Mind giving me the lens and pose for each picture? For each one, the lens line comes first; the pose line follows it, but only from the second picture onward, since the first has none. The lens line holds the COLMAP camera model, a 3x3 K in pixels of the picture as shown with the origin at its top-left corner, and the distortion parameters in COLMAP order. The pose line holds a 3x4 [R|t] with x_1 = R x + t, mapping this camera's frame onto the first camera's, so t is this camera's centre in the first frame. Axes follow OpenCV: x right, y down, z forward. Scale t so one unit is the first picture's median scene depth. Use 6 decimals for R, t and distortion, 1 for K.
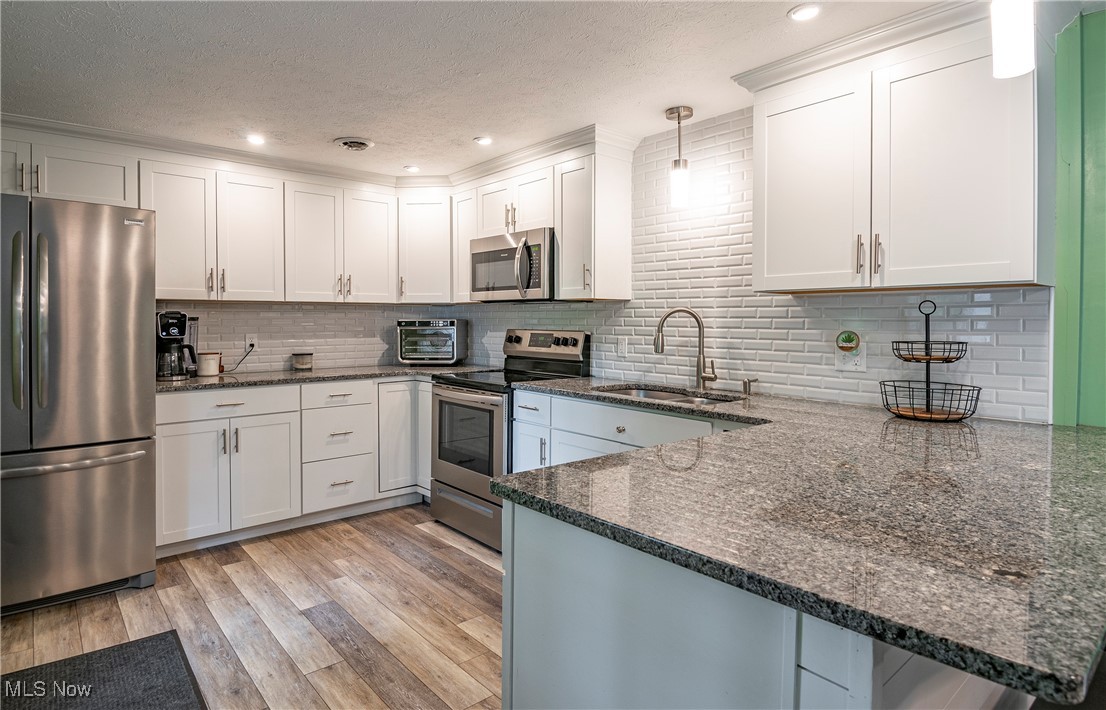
lens RADIAL K [[587.8, 0, 551.5], [0, 587.8, 329.2], [0, 0, 1]] dist [0.000697, -0.021877]
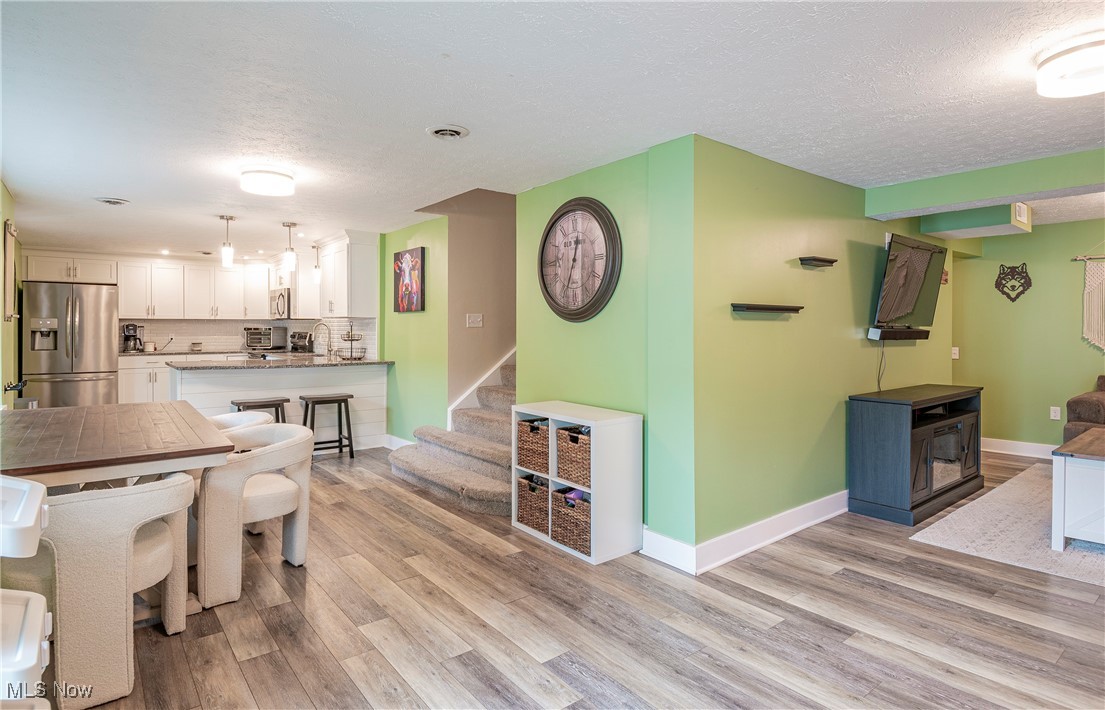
lens RADIAL K [[573.4, 0, 546.7], [0, 573.4, 330.3], [0, 0, 1]] dist [0.002749, -0.019232]
pose [[0.999160, 0.001960, -0.040940, 1.116167], [-0.002413, 0.999936, -0.011016, 0.018483], [0.040916, 0.011106, 0.999101, -1.228698]]
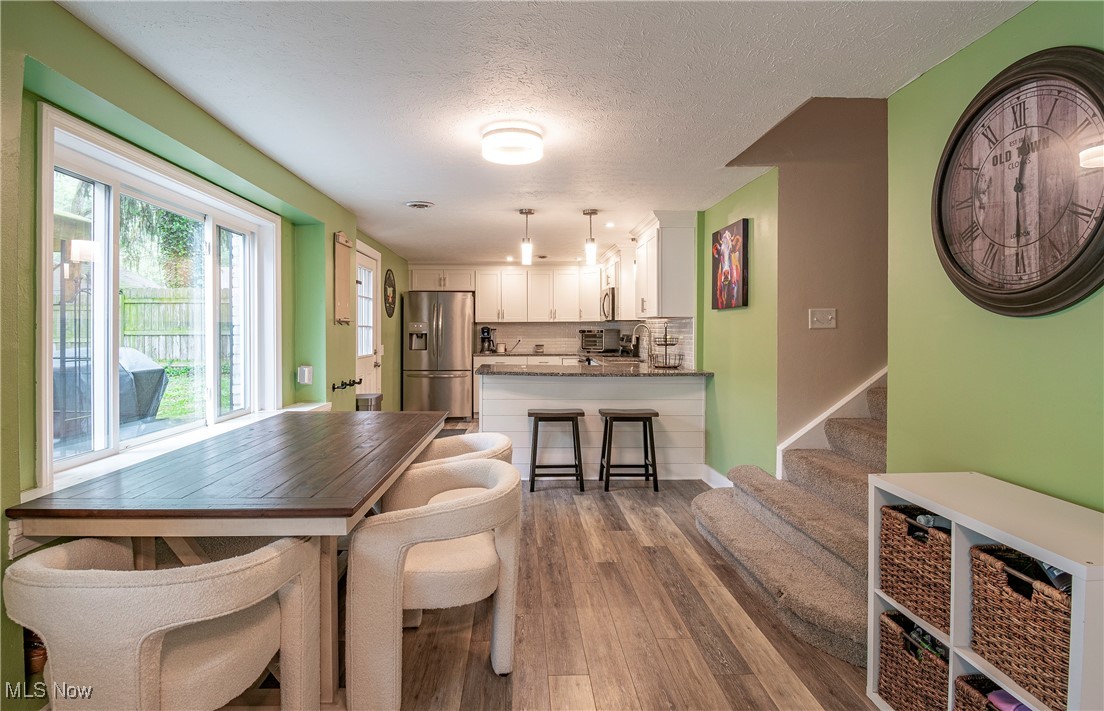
lens RADIAL K [[570.3, 0, 537.0], [0, 570.3, 334.8], [0, 0, 1]] dist [0.020338, -0.027791]
pose [[0.775925, 0.004398, -0.630810, 1.110585], [-0.008779, 0.999954, -0.003827, 0.013393], [0.630764, 0.008508, 0.775928, -0.810045]]
